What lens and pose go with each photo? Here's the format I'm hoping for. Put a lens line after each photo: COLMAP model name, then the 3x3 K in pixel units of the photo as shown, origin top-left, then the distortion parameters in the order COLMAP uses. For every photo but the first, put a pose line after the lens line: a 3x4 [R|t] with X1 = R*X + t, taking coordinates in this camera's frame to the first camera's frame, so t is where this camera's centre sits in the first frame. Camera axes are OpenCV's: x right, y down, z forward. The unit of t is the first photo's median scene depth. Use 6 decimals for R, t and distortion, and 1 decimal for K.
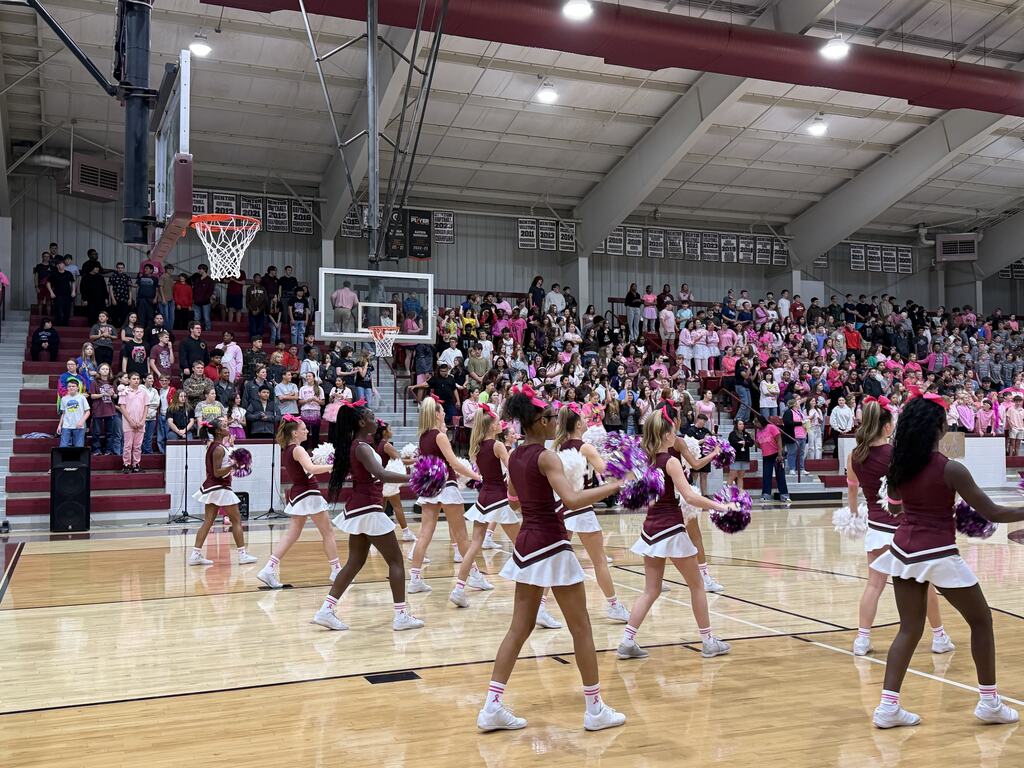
lens RADIAL K [[1073.1, 0, 521.2], [0, 1073.1, 382.3], [0, 0, 1]] dist [0.123259, 0.000000]
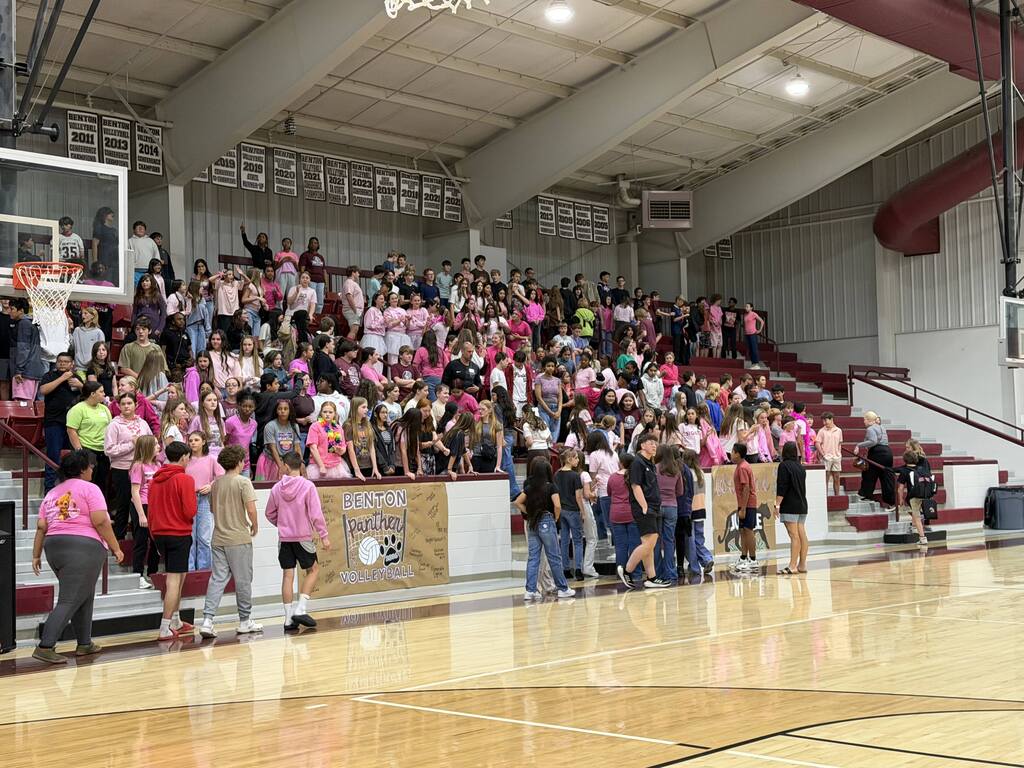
lens RADIAL K [[1492.8, 0, 500.8], [0, 1492.8, 383.8], [0, 0, 1]] dist [0.151192, 0.000000]
pose [[0.910078, 0.005049, 0.414406, -0.119023], [0.001410, 0.999882, -0.015280, 0.007319], [-0.414435, 0.014491, 0.909964, 0.149144]]
